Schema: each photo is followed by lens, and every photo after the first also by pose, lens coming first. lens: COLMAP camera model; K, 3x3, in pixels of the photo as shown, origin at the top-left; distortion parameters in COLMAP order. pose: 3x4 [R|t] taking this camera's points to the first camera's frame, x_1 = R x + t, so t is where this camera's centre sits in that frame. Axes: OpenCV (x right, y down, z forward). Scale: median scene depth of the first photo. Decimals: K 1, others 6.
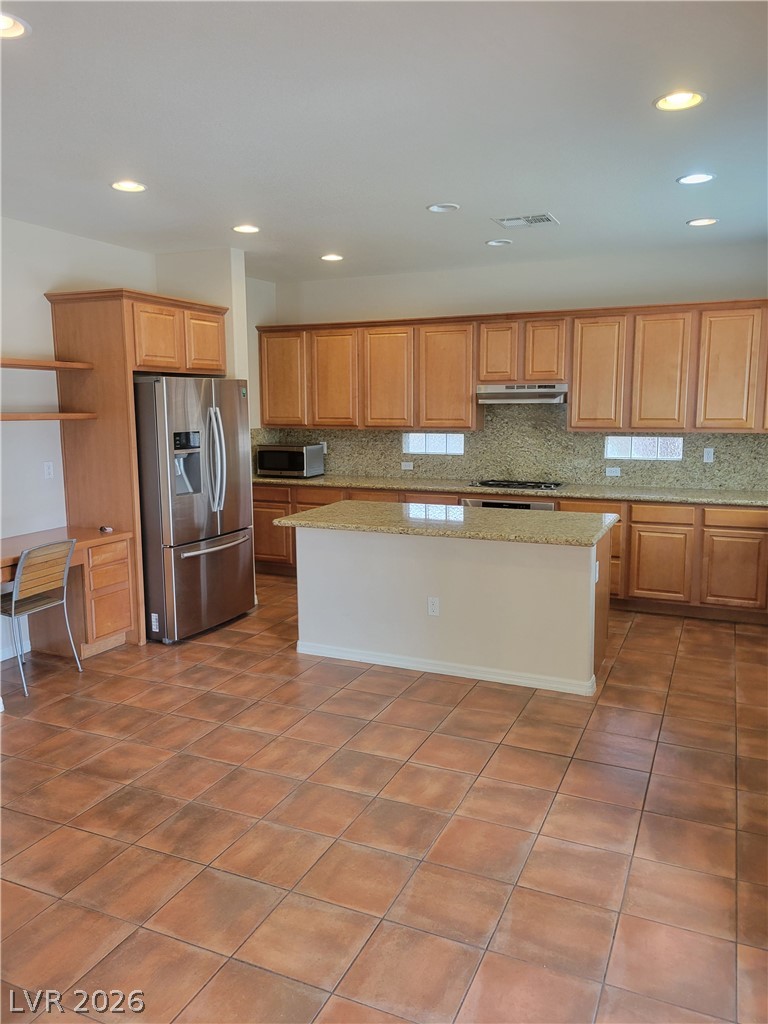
lens RADIAL K [[768.7, 0, 381.7], [0, 768.7, 509.5], [0, 0, 1]] dist [0.048735, -0.029469]
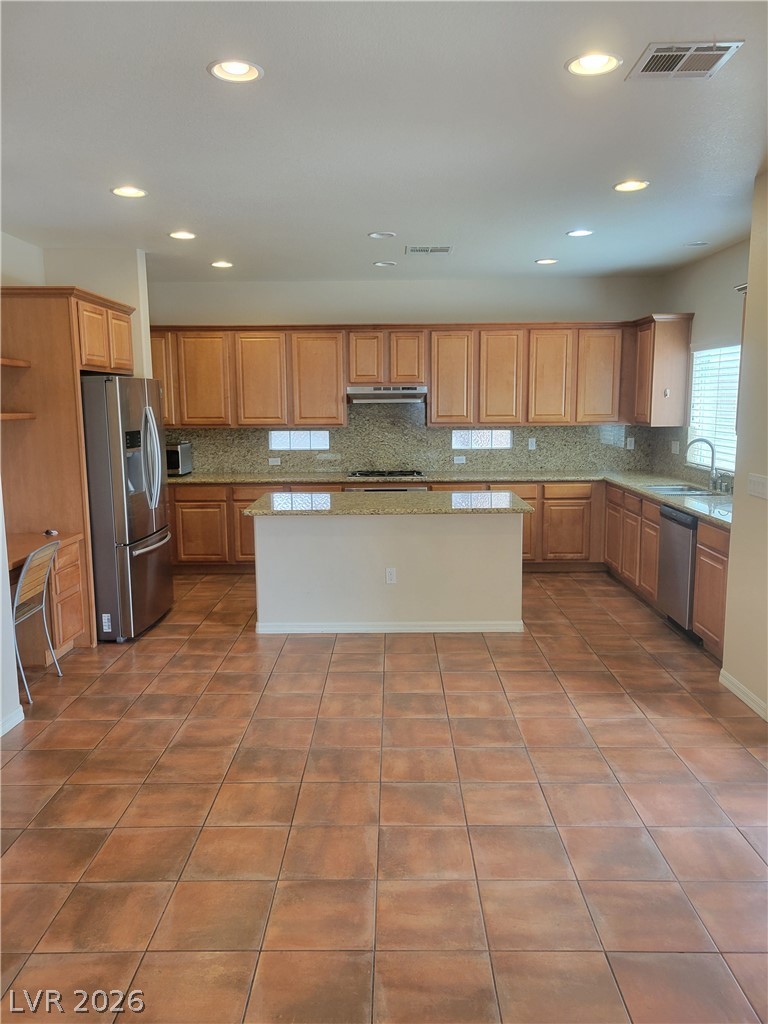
lens RADIAL K [[768.7, 0, 385.8], [0, 768.7, 510.5], [0, 0, 1]] dist [0.048735, -0.029469]
pose [[0.914423, -0.058431, 0.400519, -0.379589], [0.058706, 0.998208, 0.011595, 0.012189], [-0.400479, 0.012910, 0.916215, -0.065155]]
